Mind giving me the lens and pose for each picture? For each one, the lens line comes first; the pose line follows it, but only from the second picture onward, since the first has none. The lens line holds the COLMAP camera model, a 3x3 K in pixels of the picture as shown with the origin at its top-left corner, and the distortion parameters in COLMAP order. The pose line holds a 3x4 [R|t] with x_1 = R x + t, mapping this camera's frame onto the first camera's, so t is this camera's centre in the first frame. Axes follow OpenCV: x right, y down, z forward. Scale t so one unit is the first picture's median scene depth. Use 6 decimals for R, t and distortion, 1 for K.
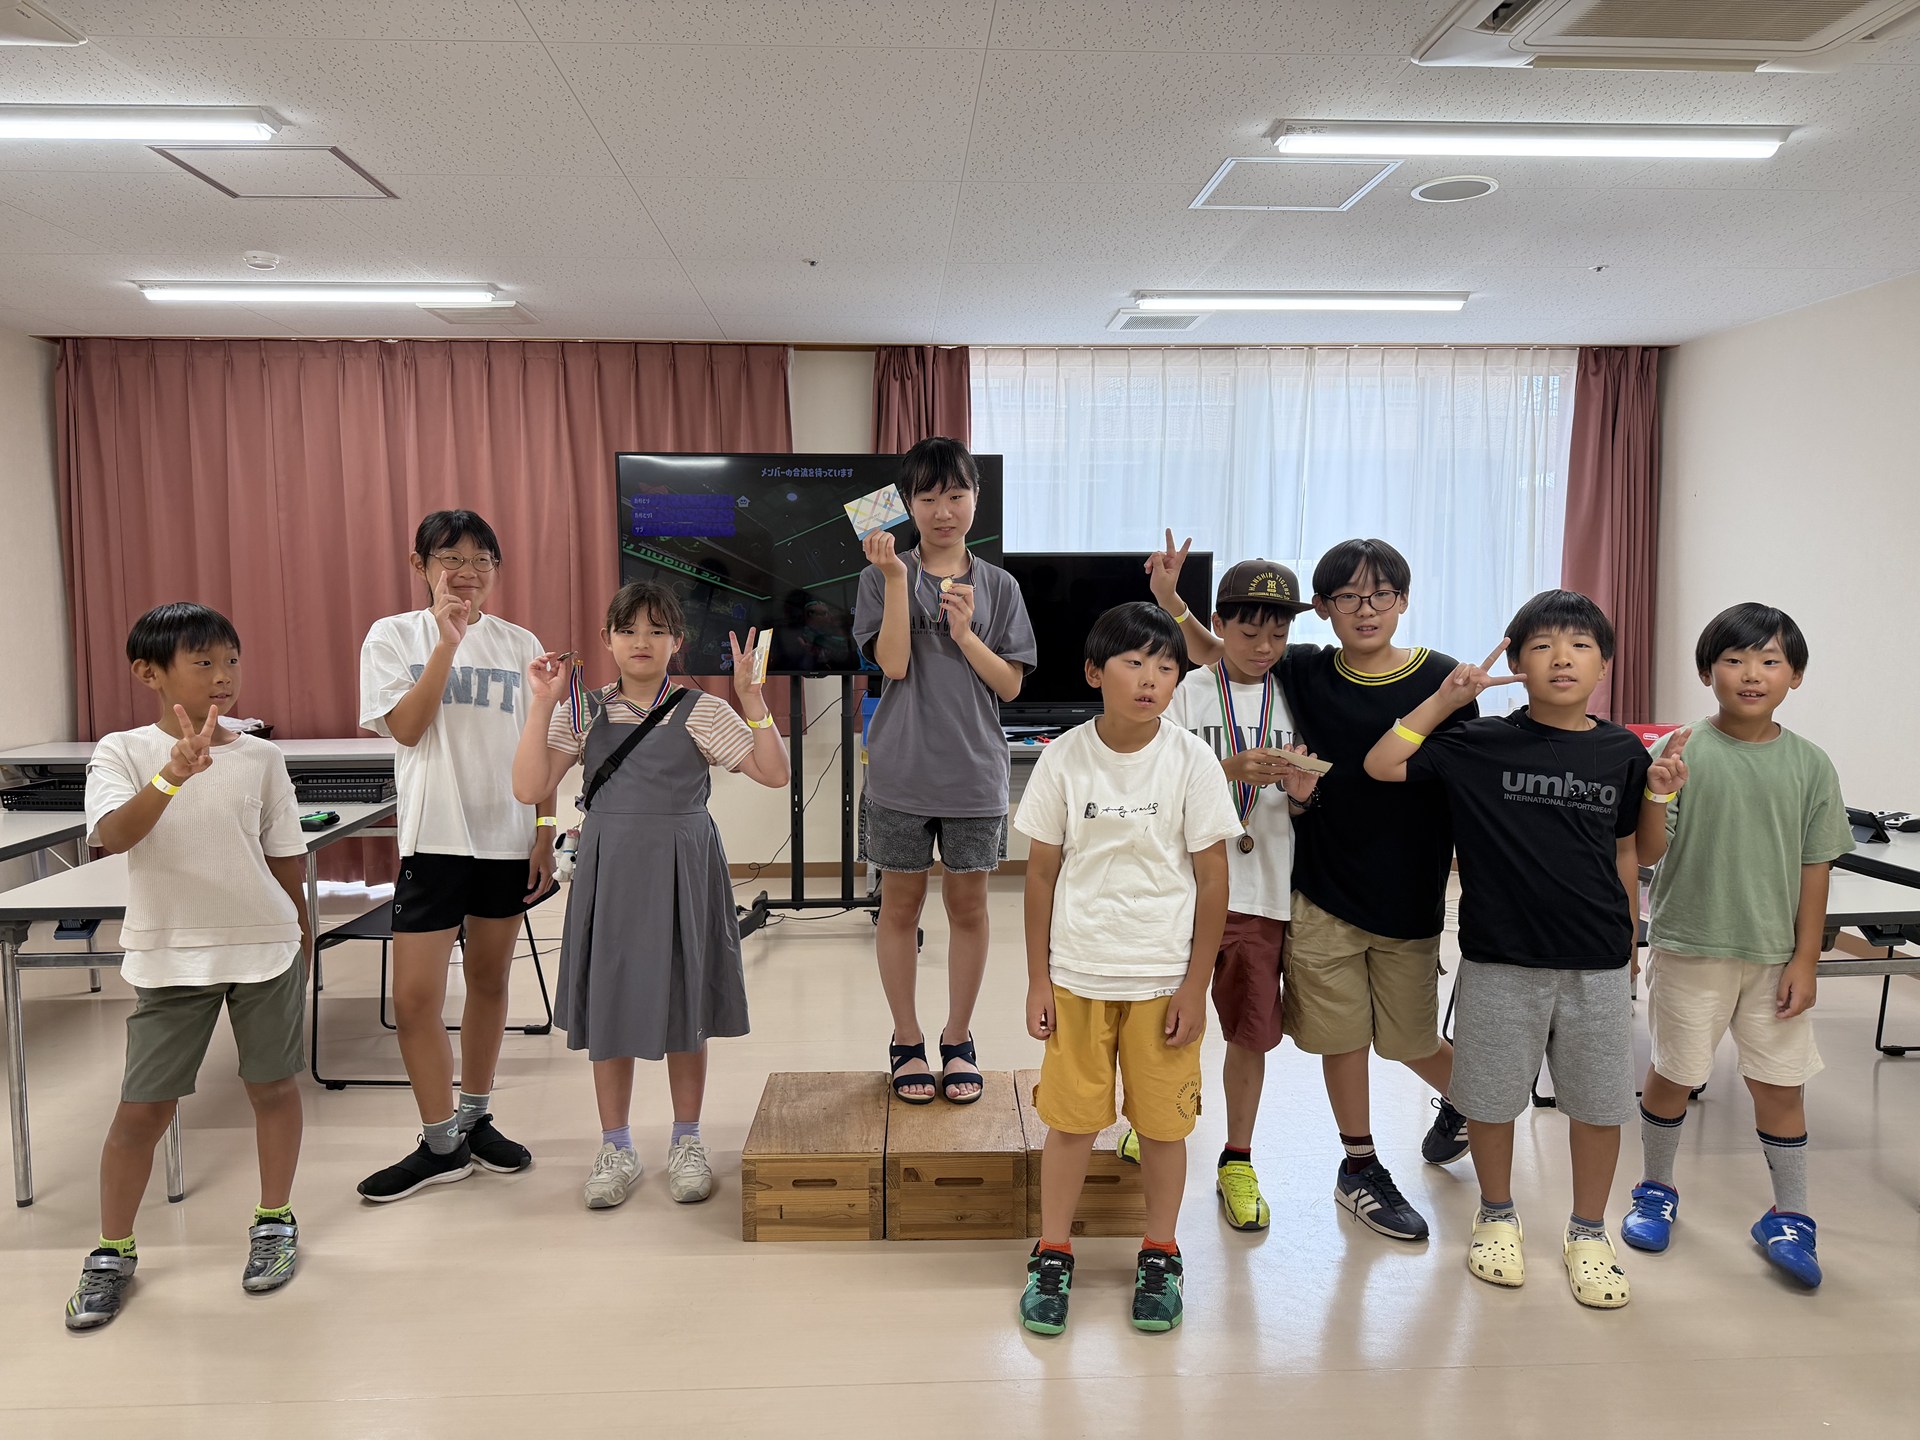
lens RADIAL K [[1341.5, 0, 959.5], [0, 1341.5, 735.2], [0, 0, 1]] dist [0.023889, -0.032576]
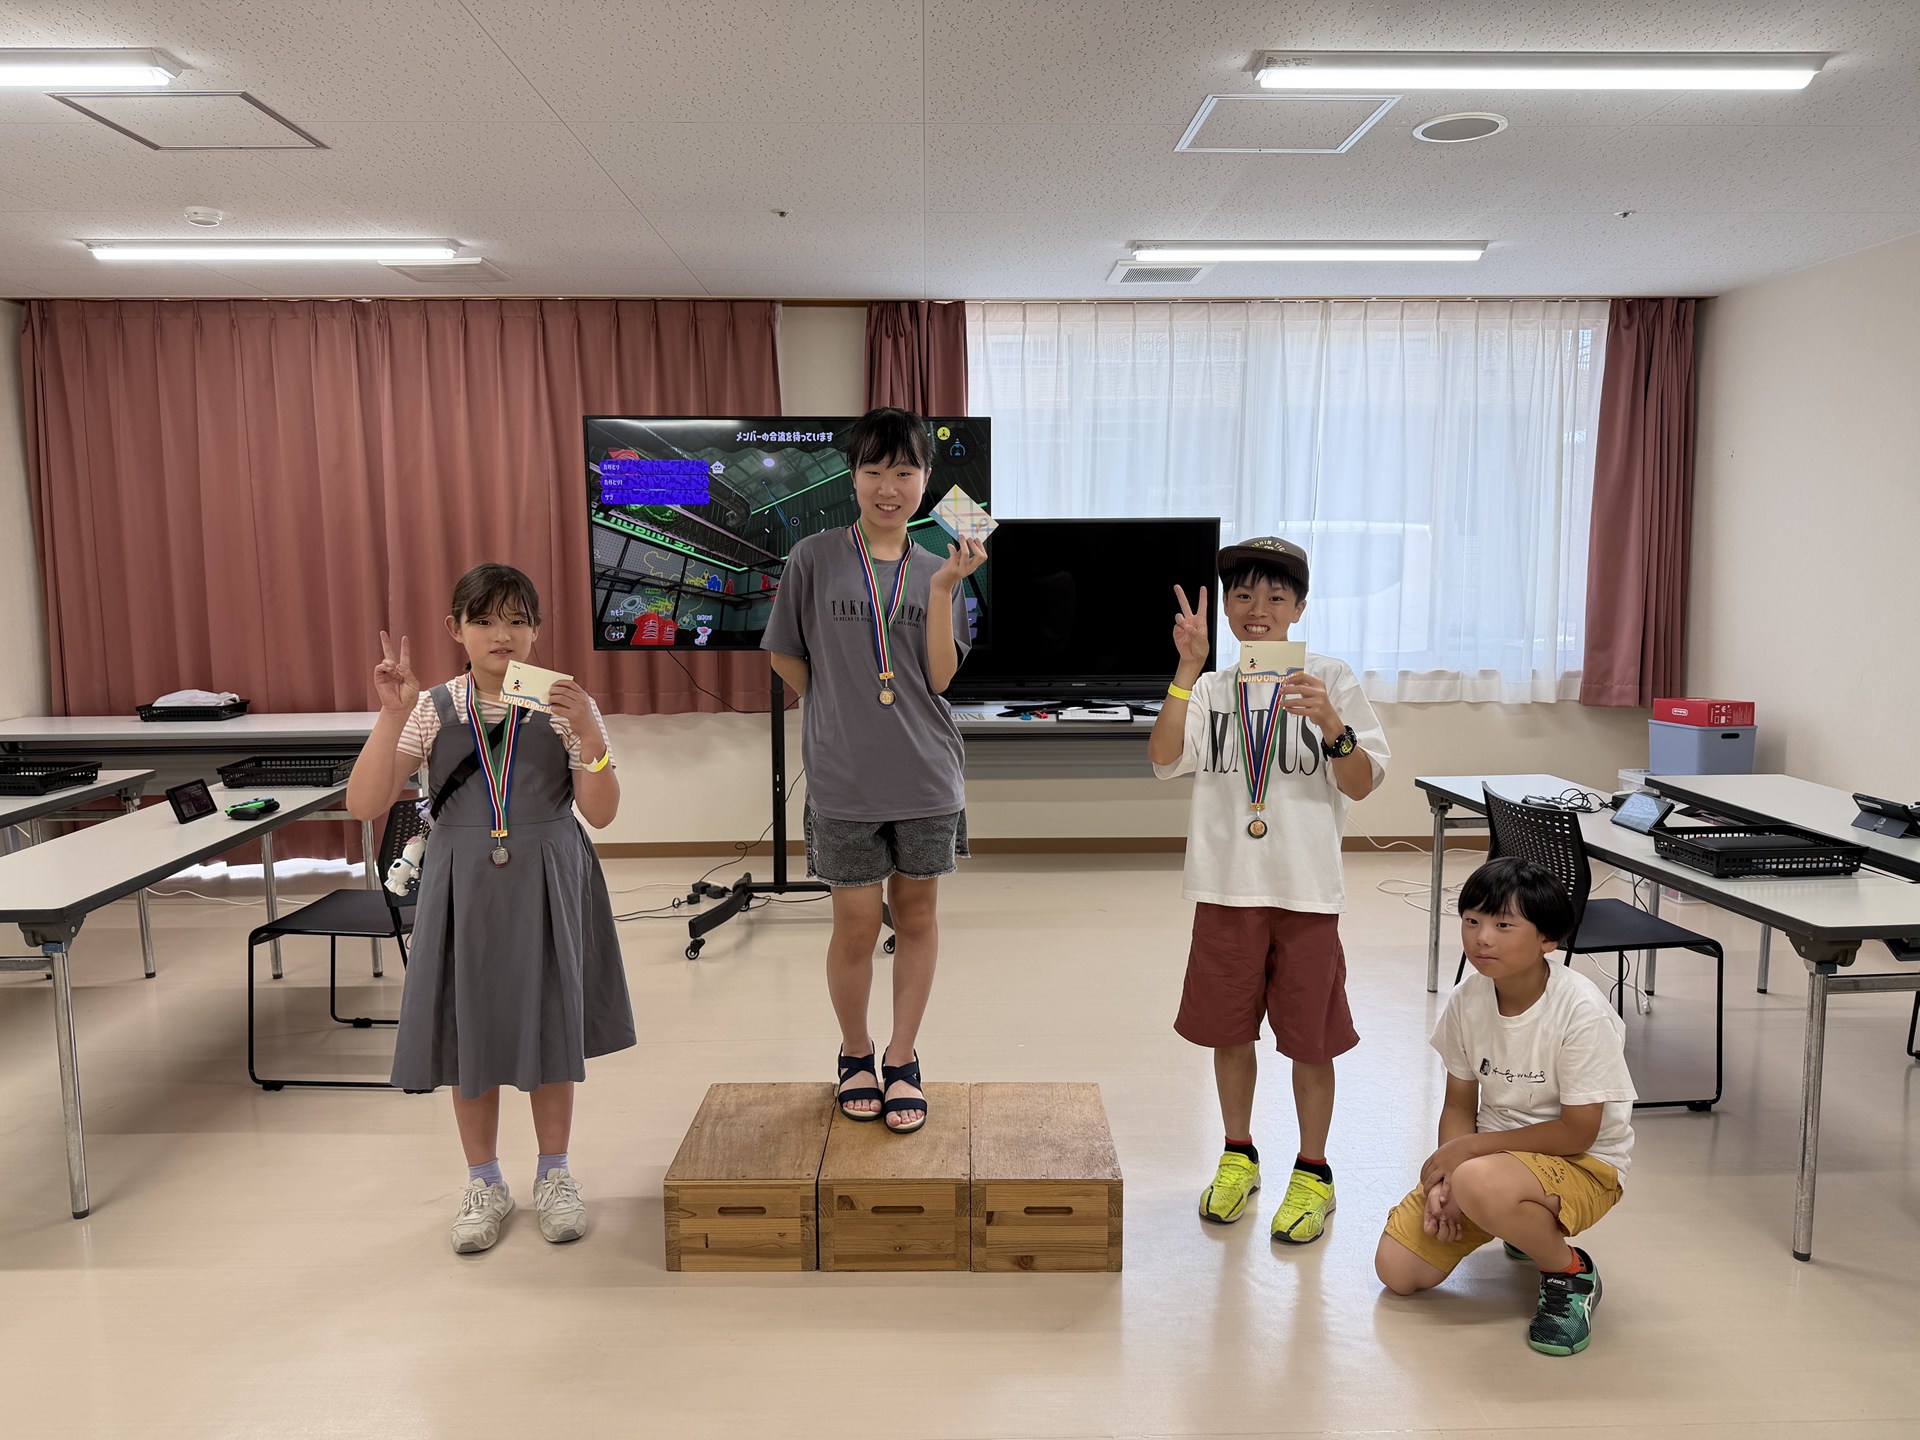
lens RADIAL K [[1341.5, 0, 972.4], [0, 1341.5, 729.6], [0, 0, 1]] dist [0.023889, -0.032576]
pose [[0.999768, 0.000576, -0.021538, 0.037956], [0.000020, 0.999617, 0.027664, -0.013760], [0.021546, -0.027658, 0.999385, 0.042997]]
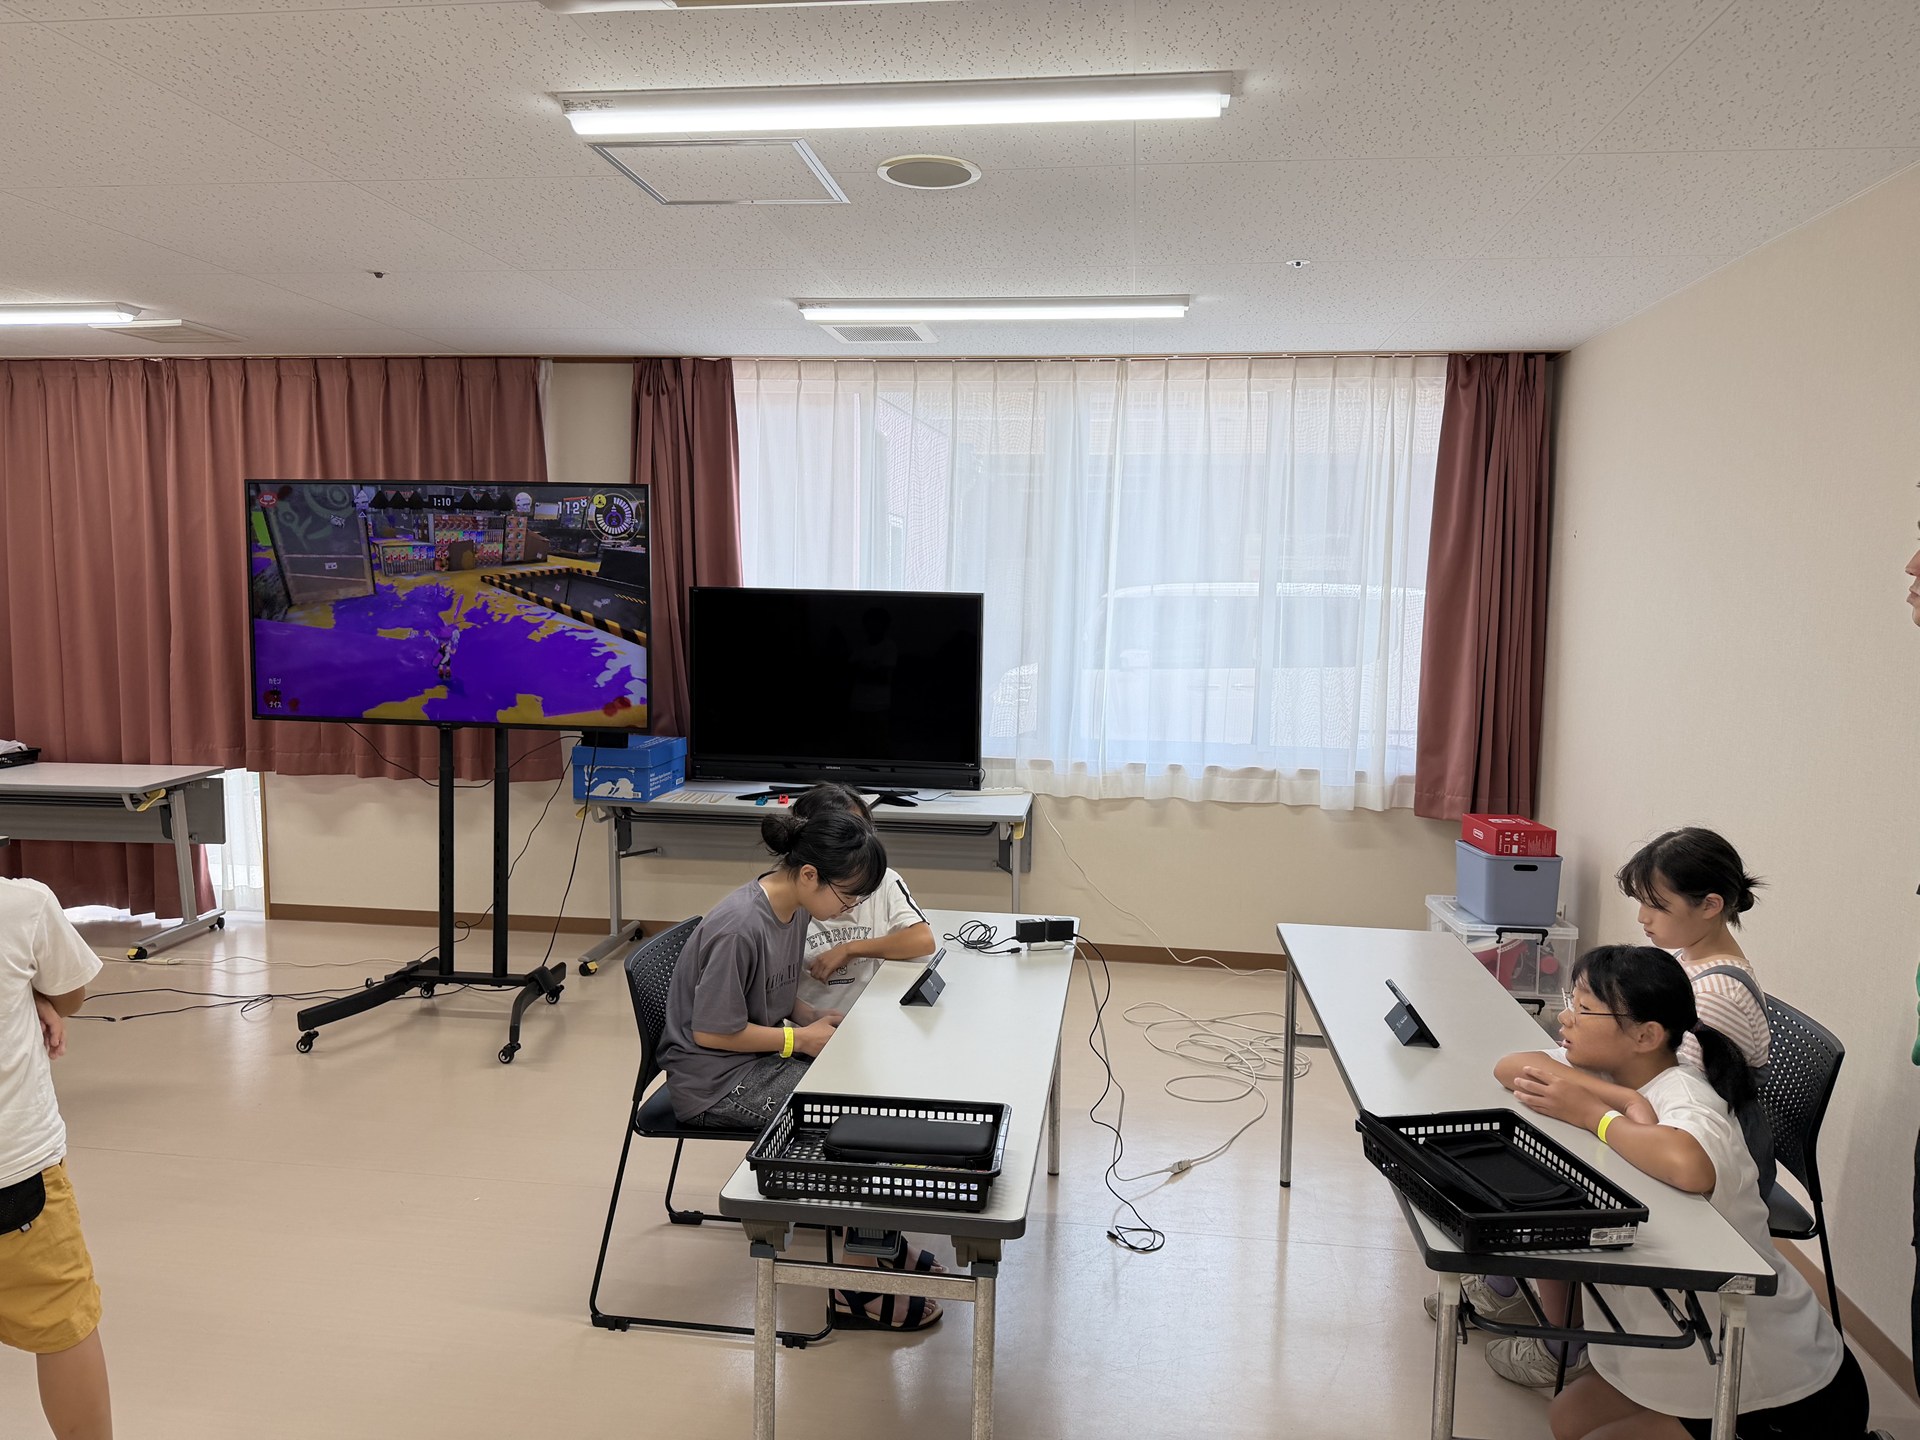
lens RADIAL K [[1341.5, 0, 962.4], [0, 1341.5, 709.4], [0, 0, 1]] dist [0.023889, -0.032576]
pose [[0.985131, 0.036130, -0.167961, 0.367093], [-0.038574, 0.999192, -0.011312, -0.057199], [0.167417, 0.017622, 0.985729, 0.160021]]
